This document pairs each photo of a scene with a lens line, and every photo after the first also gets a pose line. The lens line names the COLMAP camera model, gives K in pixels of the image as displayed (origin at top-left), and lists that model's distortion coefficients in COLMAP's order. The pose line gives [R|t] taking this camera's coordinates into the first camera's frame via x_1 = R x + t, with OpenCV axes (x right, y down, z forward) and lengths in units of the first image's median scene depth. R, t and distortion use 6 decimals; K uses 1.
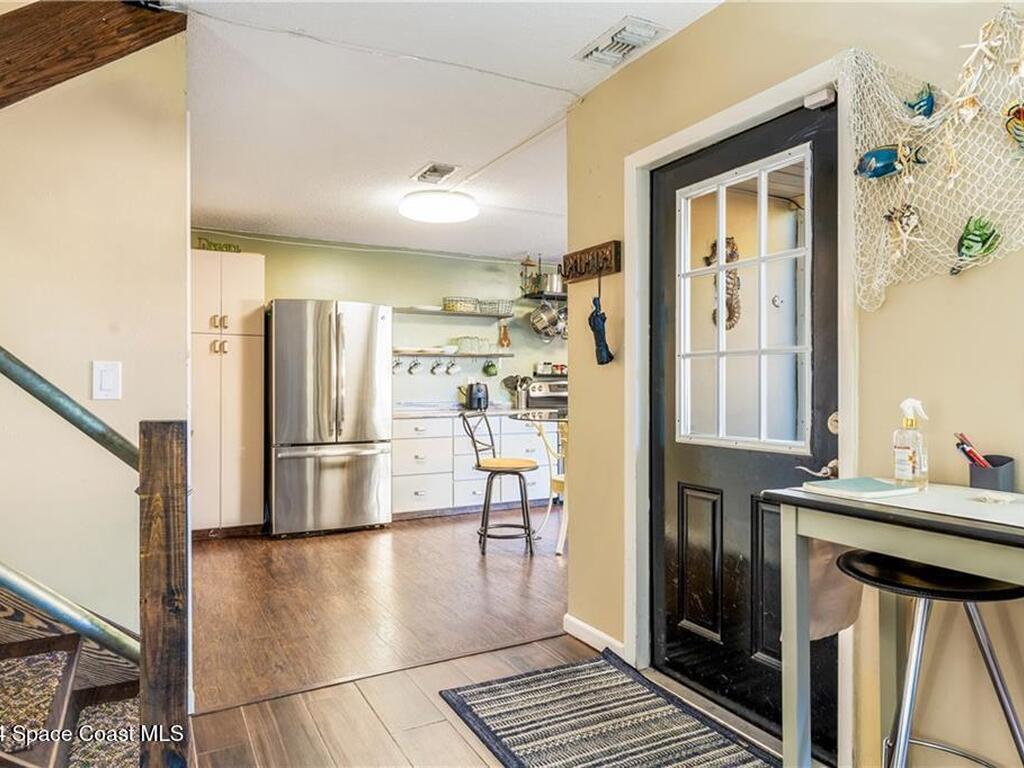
lens RADIAL K [[694.2, 0, 512.0], [0, 694.2, 384.0], [0, 0, 1]] dist [0.217332, -0.000001]
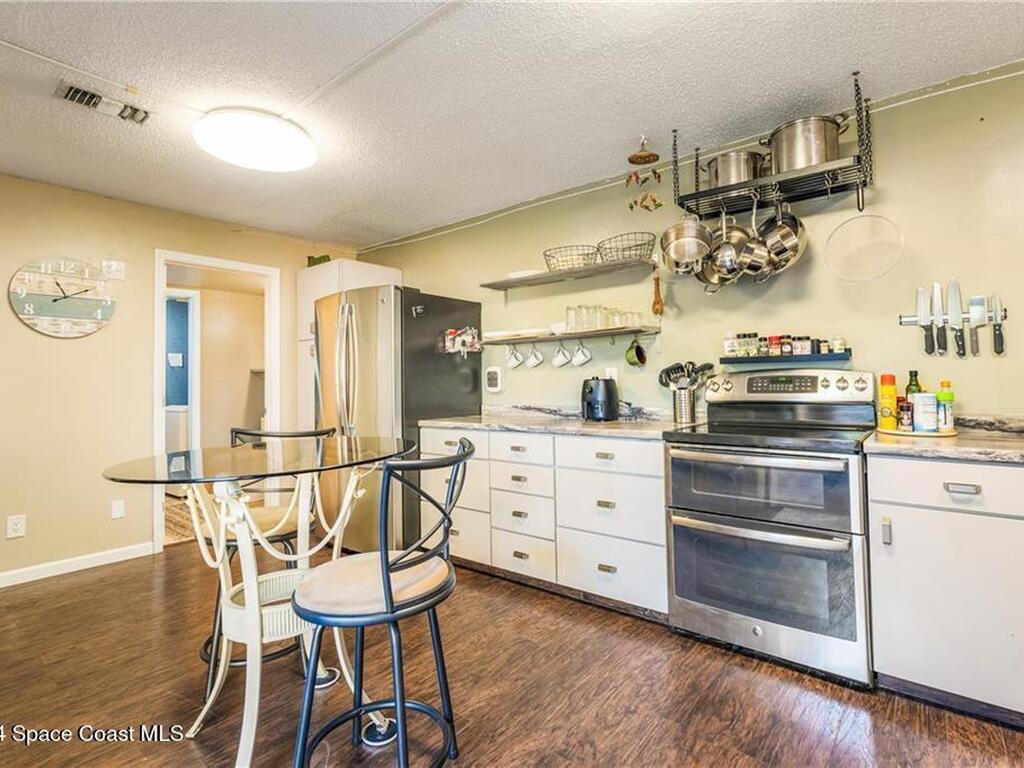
lens RADIAL K [[517.8, 0, 526.1], [0, 517.8, 363.9], [0, 0, 1]] dist [-0.002202, -0.000140]
pose [[0.406646, -0.035444, -0.912898, 0.335856], [0.021974, 0.999338, -0.029012, -0.001776], [0.913322, -0.008262, 0.407155, 0.722385]]
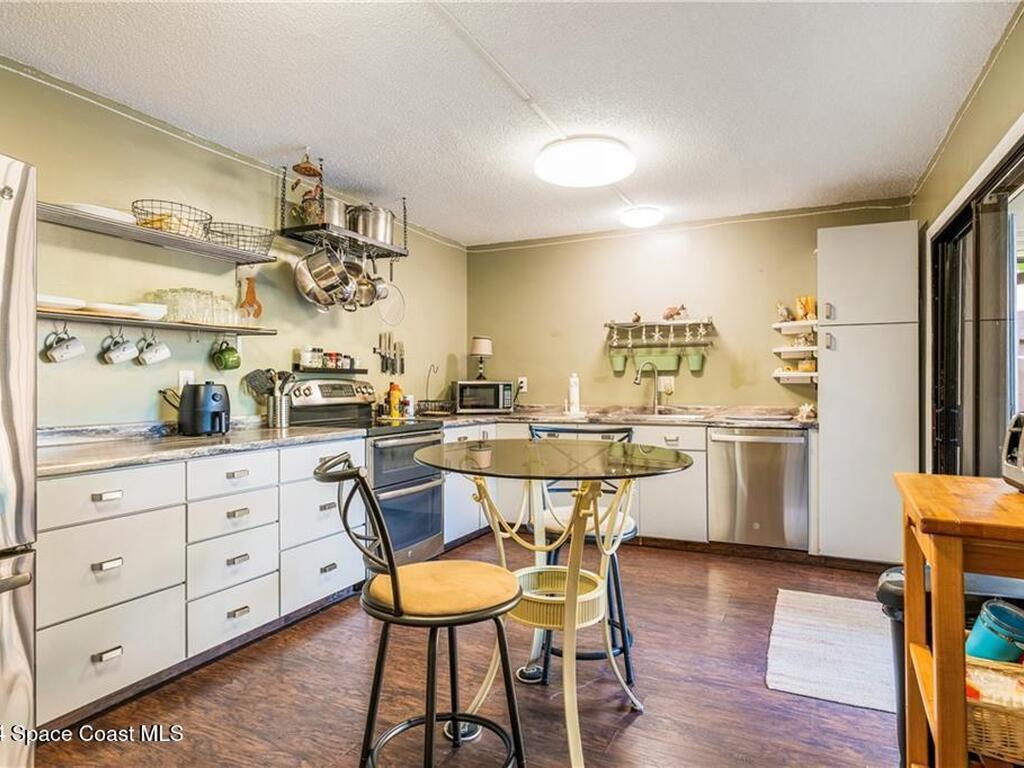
lens RADIAL K [[609.3, 0, 512.0], [0, 609.3, 384.0], [0, 0, 1]] dist [0.000750, 0.000718]
pose [[0.804818, -0.000011, 0.593522, -0.129147], [-0.002827, 0.999989, 0.003851, -0.002708], [-0.593515, -0.004777, 0.804808, 0.489835]]
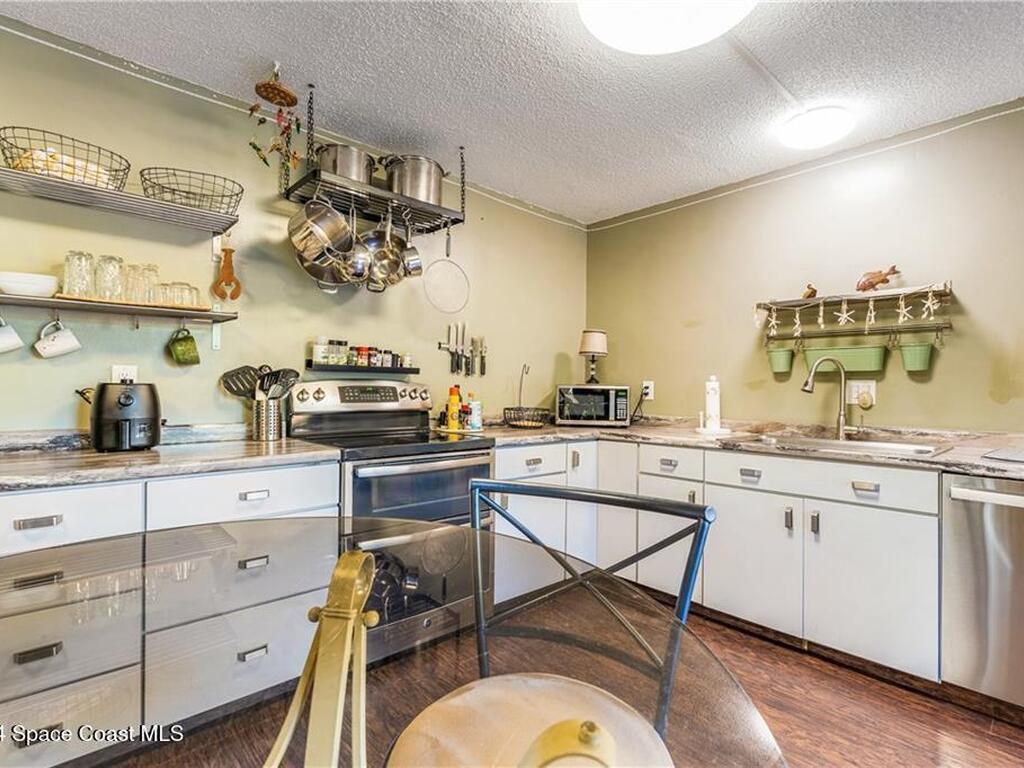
lens RADIAL K [[507.0, 0, 515.5], [0, 507.0, 385.7], [0, 0, 1]] dist [-0.003202, -0.000223]
pose [[0.966775, 0.014514, 0.255216, 0.083064], [-0.015410, 0.999880, 0.001511, -0.002362], [-0.255163, -0.005394, 0.966883, 0.649281]]
